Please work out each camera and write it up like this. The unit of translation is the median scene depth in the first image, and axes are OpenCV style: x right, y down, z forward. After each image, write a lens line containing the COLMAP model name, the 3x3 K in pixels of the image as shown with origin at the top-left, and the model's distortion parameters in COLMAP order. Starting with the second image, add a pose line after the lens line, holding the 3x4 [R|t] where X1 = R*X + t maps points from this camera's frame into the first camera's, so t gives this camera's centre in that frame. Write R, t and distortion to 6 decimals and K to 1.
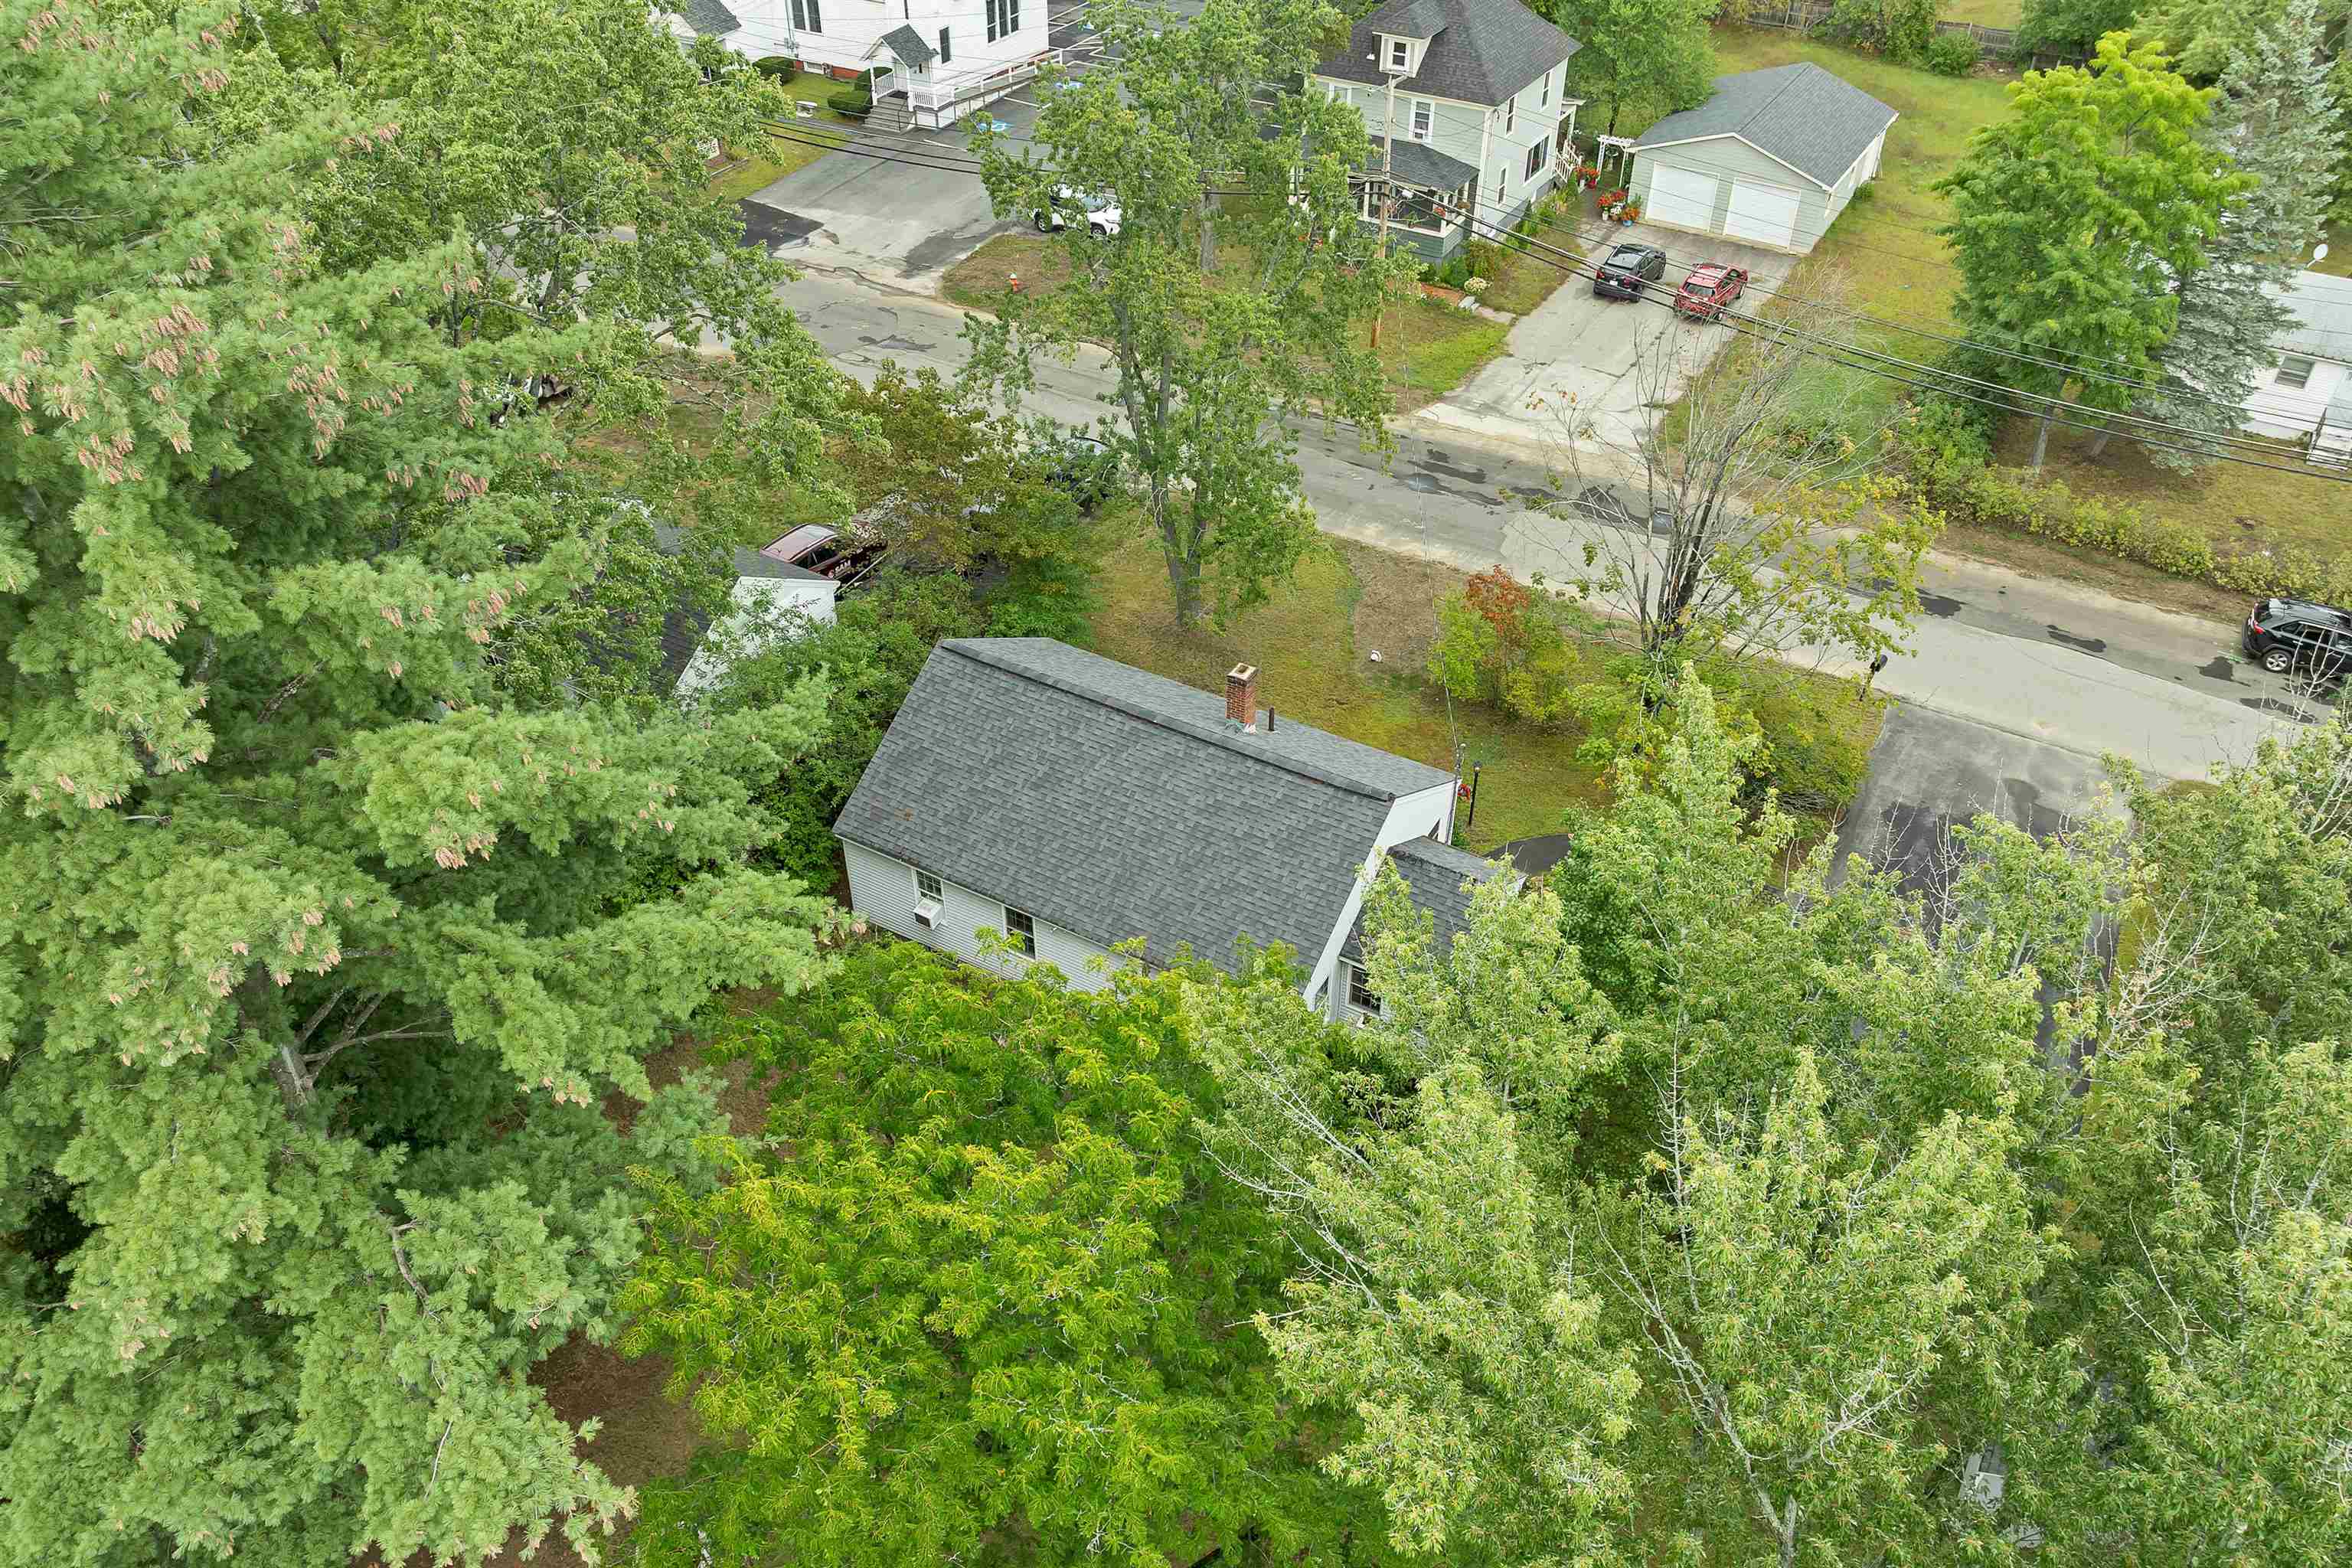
lens RADIAL K [[1700.0, 0, 1176.0], [0, 1700.0, 784.0], [0, 0, 1]] dist [-0.036586, -0.008327]
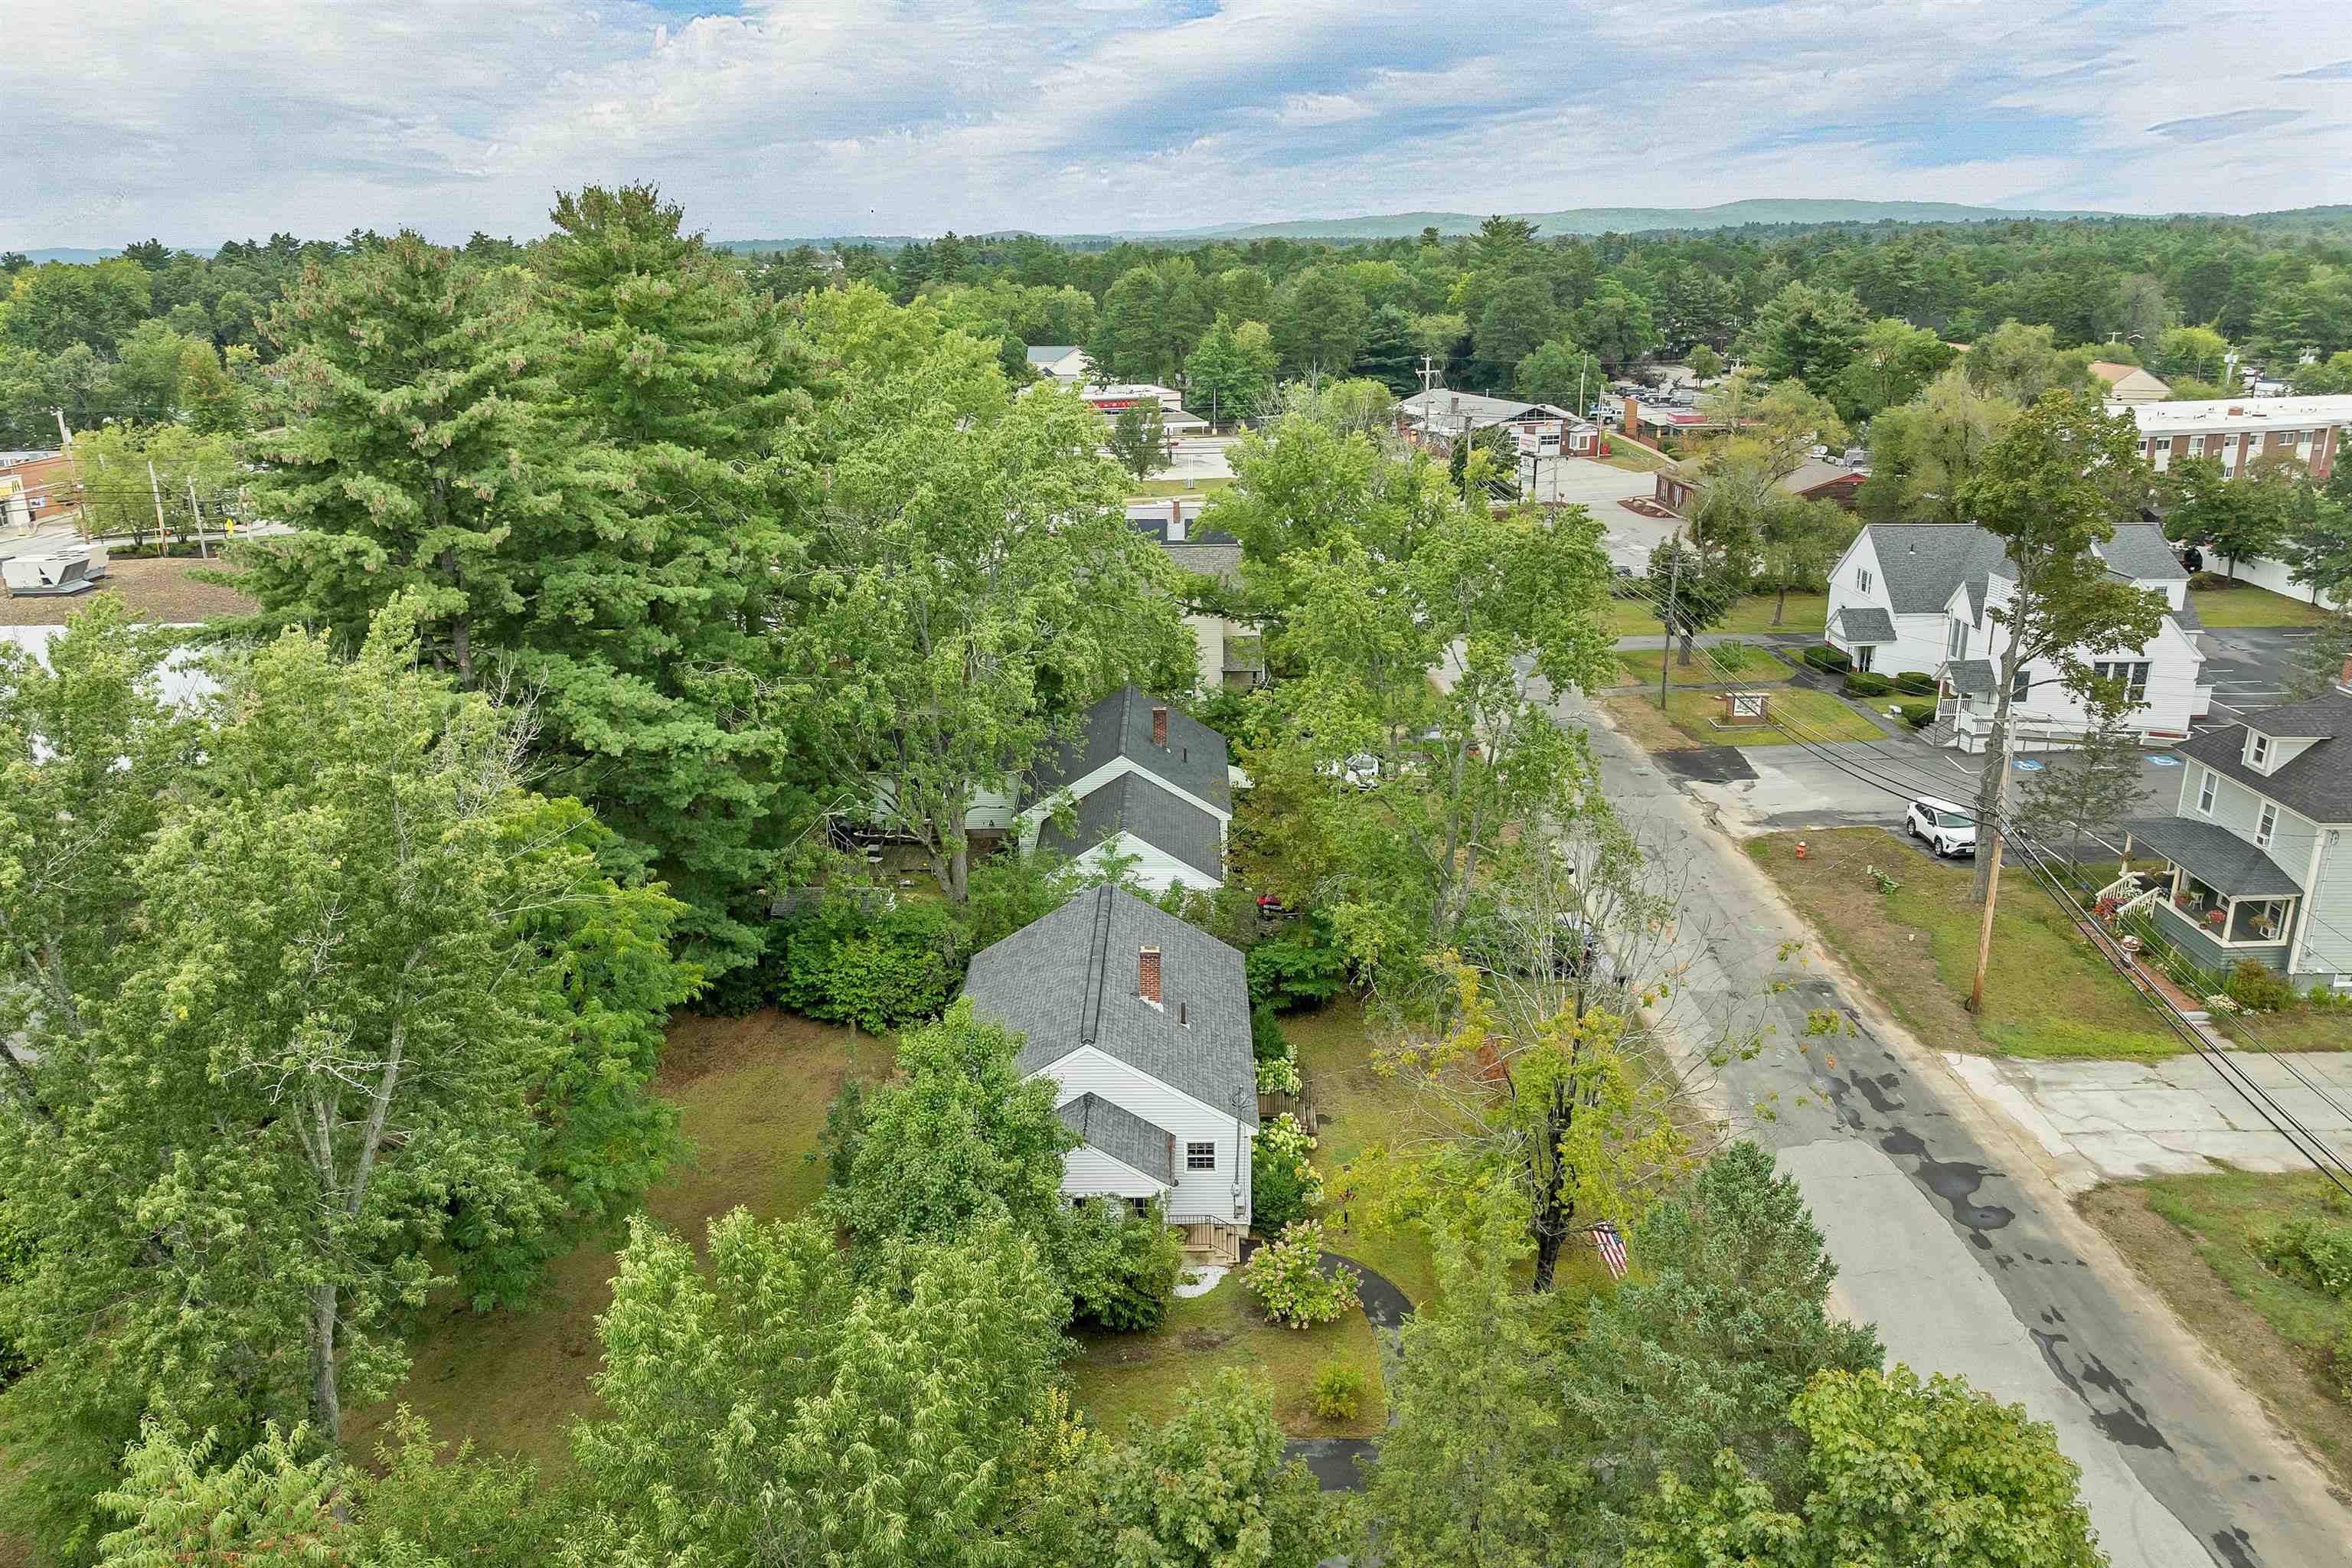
lens RADIAL K [[1694.2, 0, 1176.0], [0, 1694.2, 784.0], [0, 0, 1]] dist [-0.044632, 0.006385]
pose [[0.497154, 0.253065, -0.829937, 0.708894], [-0.534367, 0.842895, -0.063083, -0.066798], [0.683586, 0.474853, 0.554279, 0.153859]]
